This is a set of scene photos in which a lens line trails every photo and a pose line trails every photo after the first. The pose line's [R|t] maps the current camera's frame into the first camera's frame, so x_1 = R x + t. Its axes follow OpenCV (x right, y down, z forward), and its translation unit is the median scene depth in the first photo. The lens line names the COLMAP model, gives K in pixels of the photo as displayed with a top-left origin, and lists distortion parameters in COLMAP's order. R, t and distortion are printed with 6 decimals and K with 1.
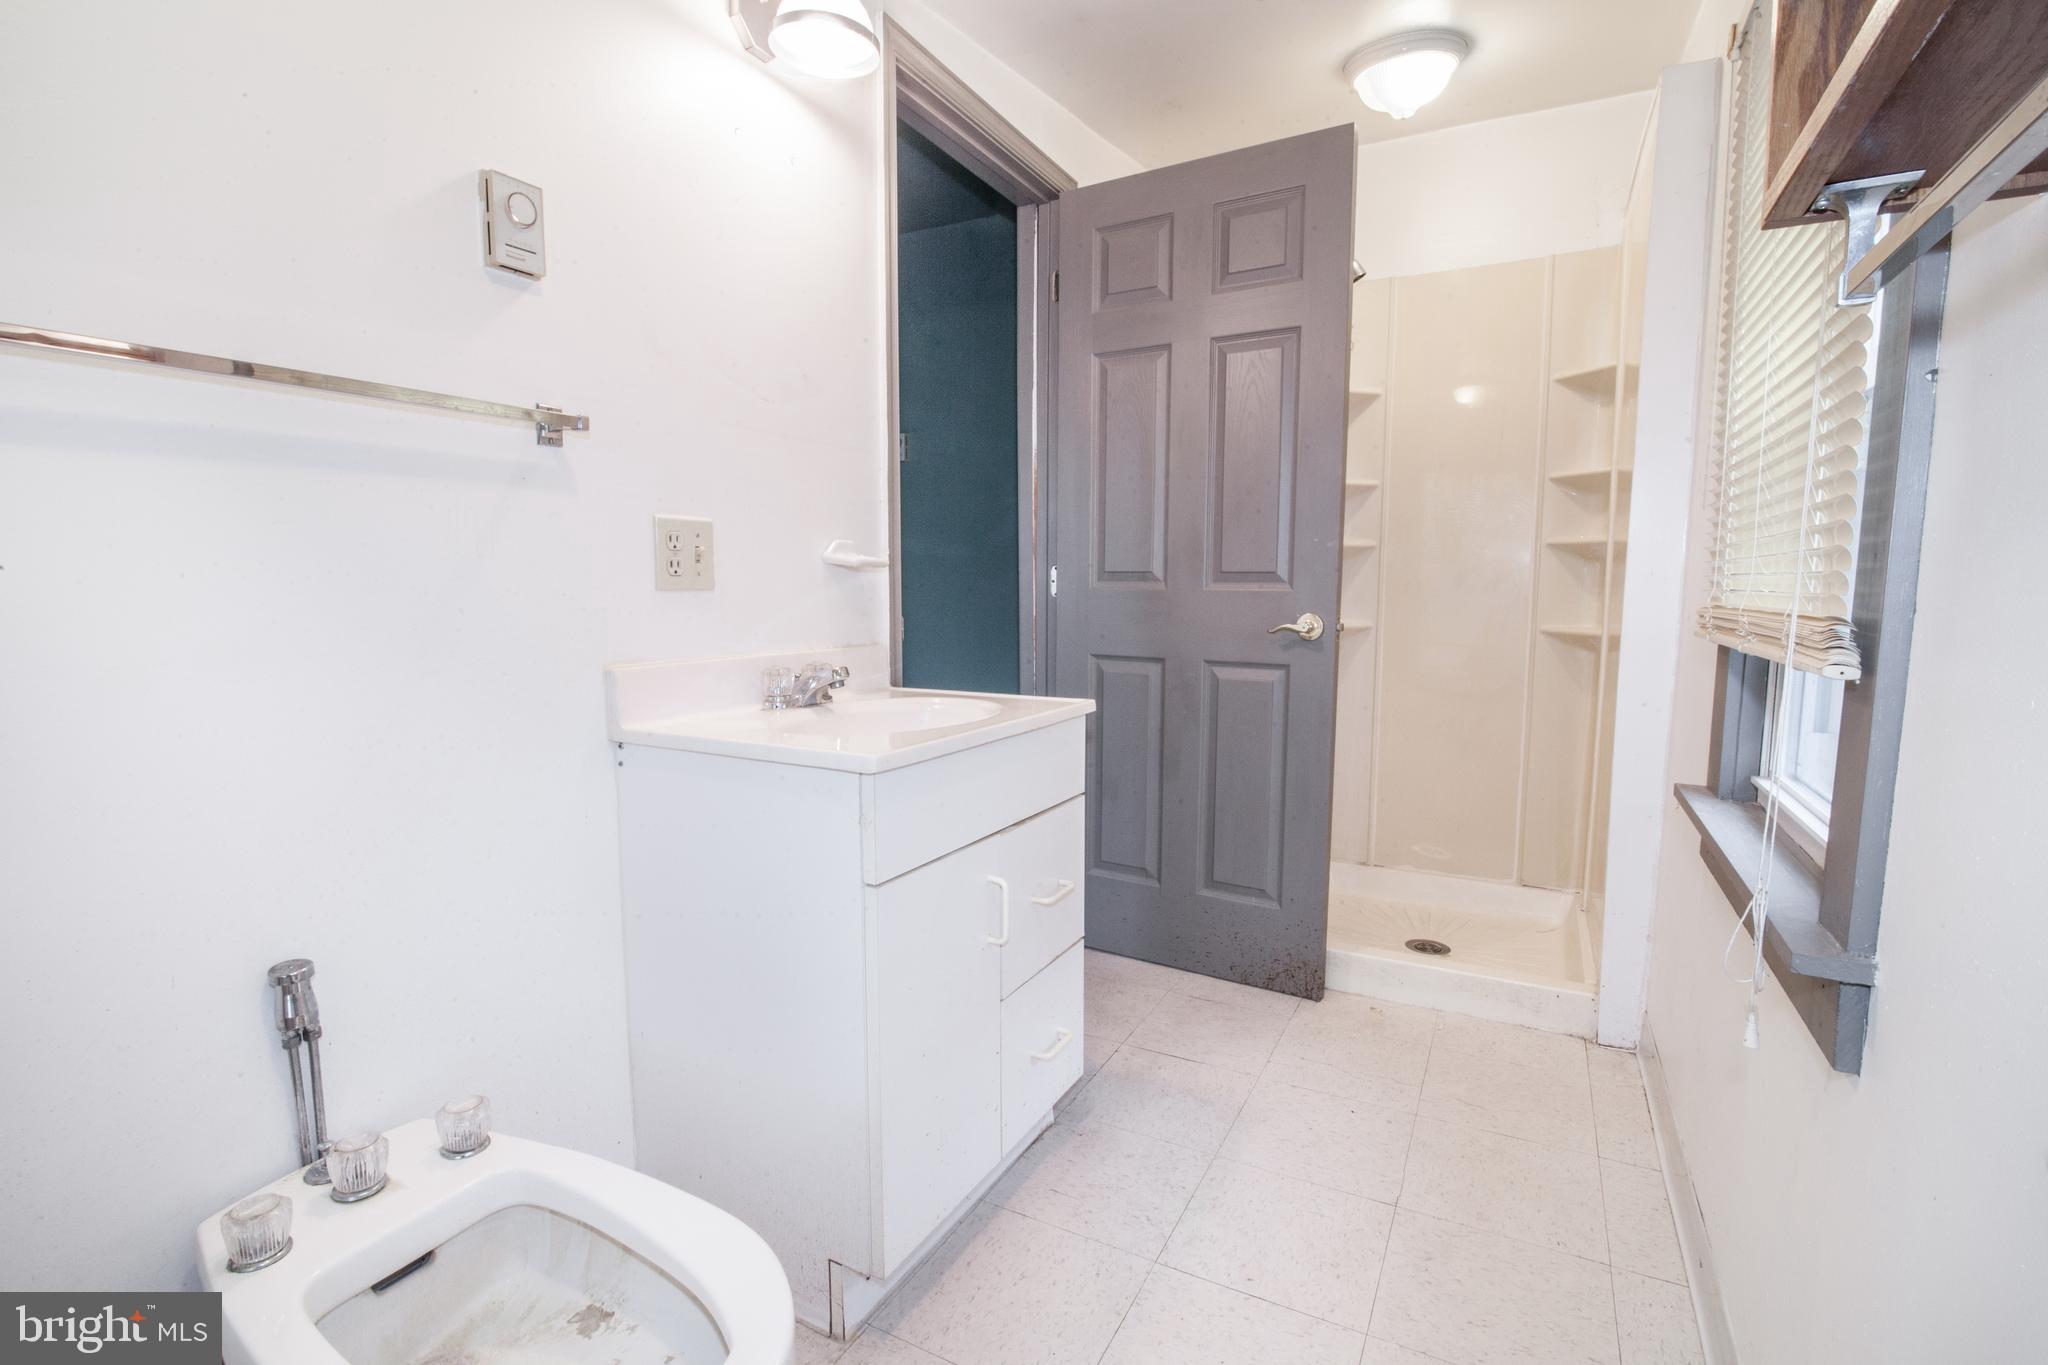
lens RADIAL K [[955.5, 0, 1024.0], [0, 955.5, 682.5], [0, 0, 1]] dist [-0.020108, -0.000330]
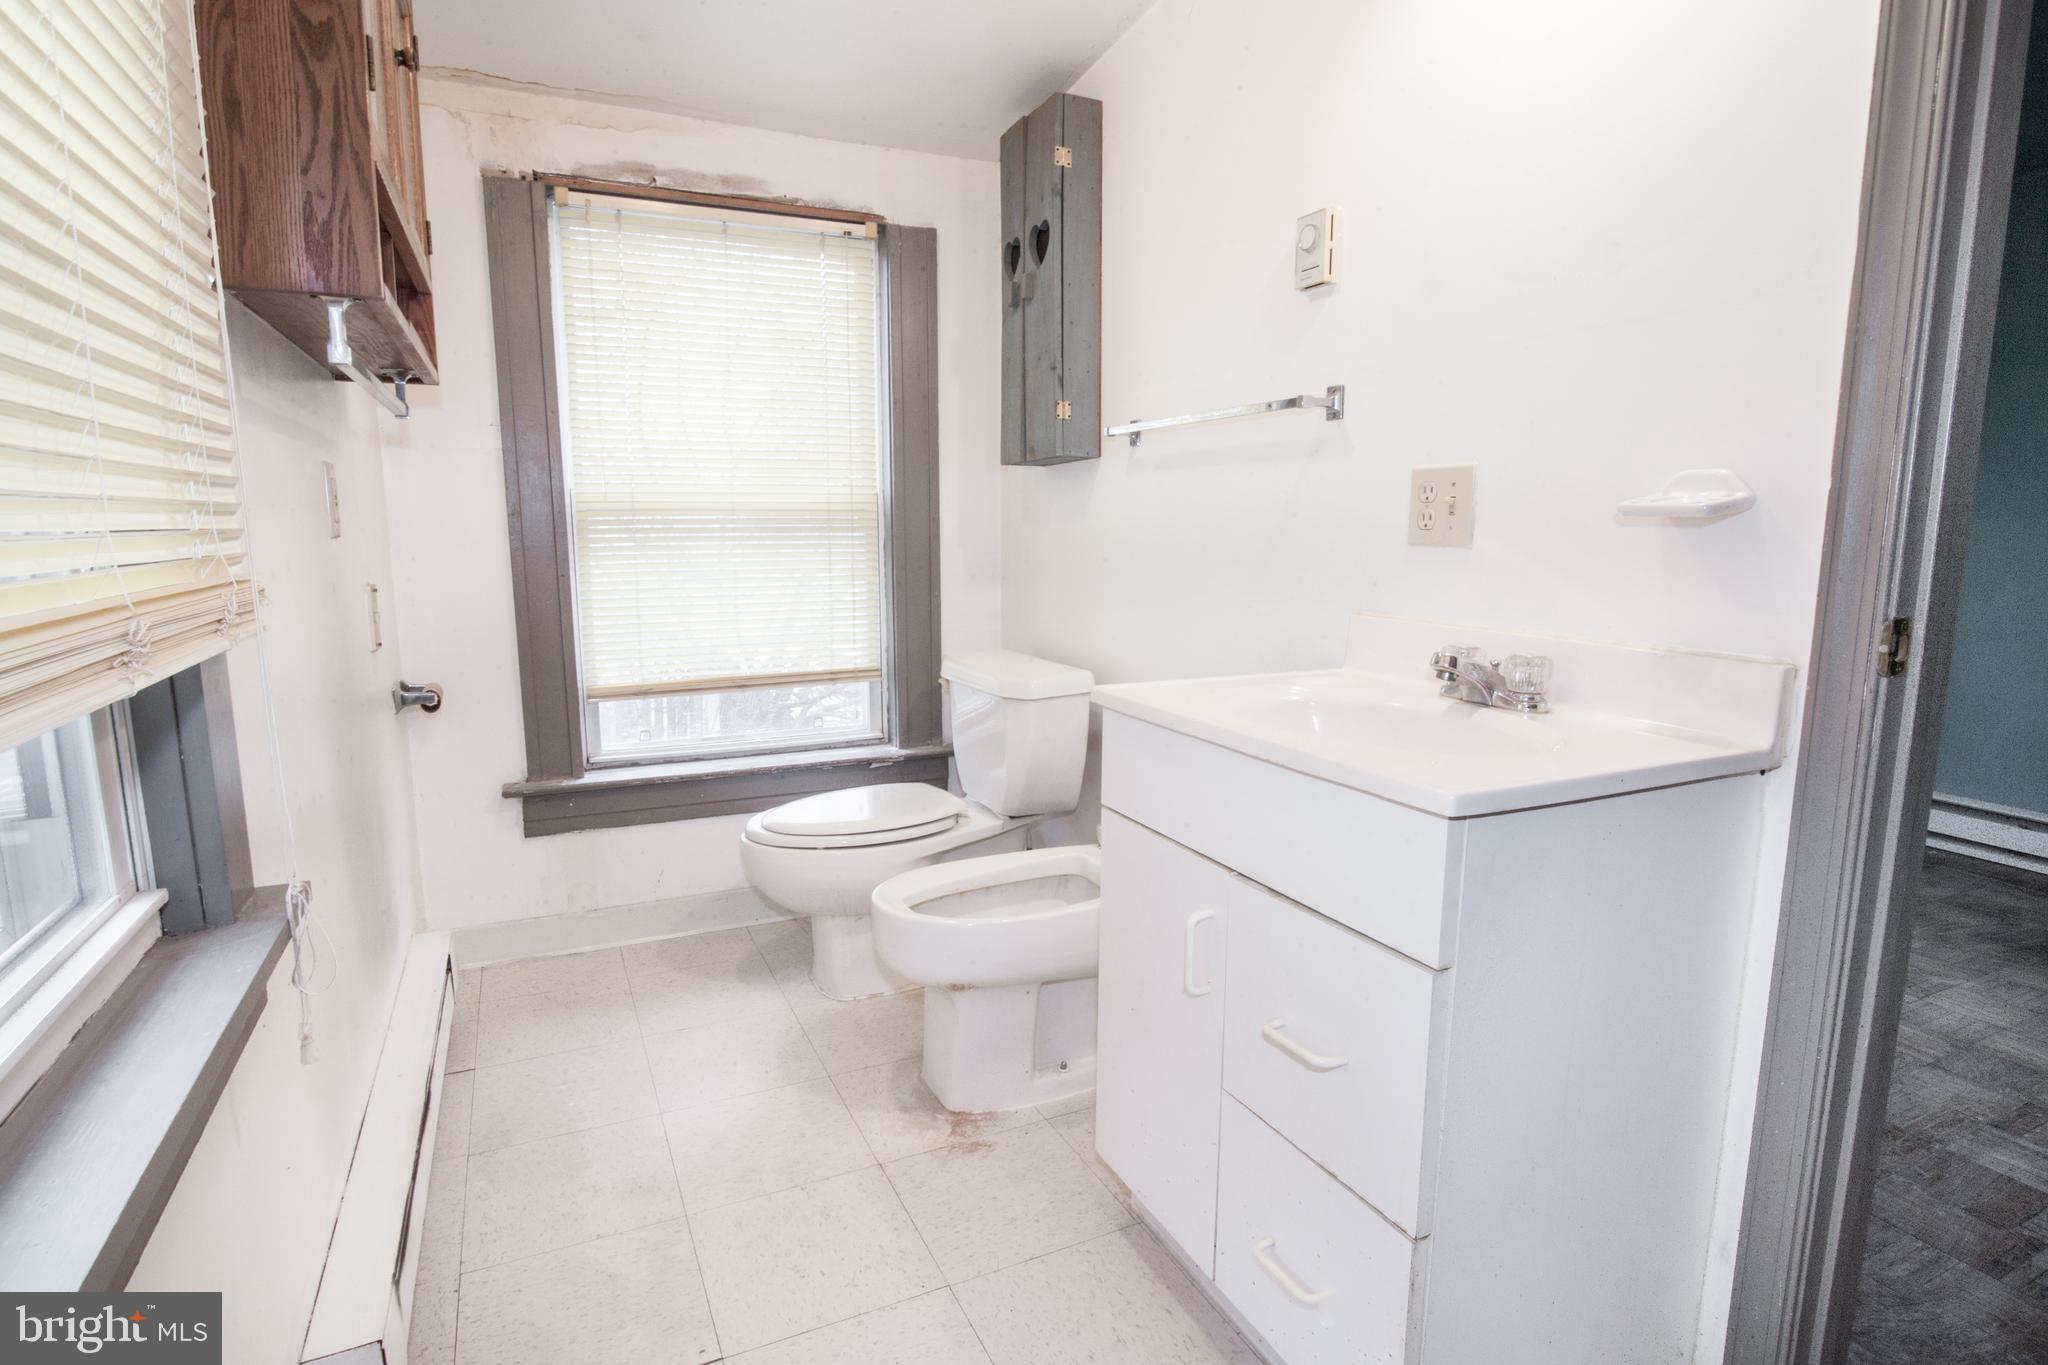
lens RADIAL K [[955.5, 0, 1024.0], [0, 955.5, 682.5], [0, 0, 1]] dist [-0.020108, -0.000330]
pose [[-0.566487, 0.126942, -0.814235, 0.646448], [-0.095600, 0.971270, 0.217936, -0.132824], [0.818507, 0.201298, -0.538076, 1.216752]]
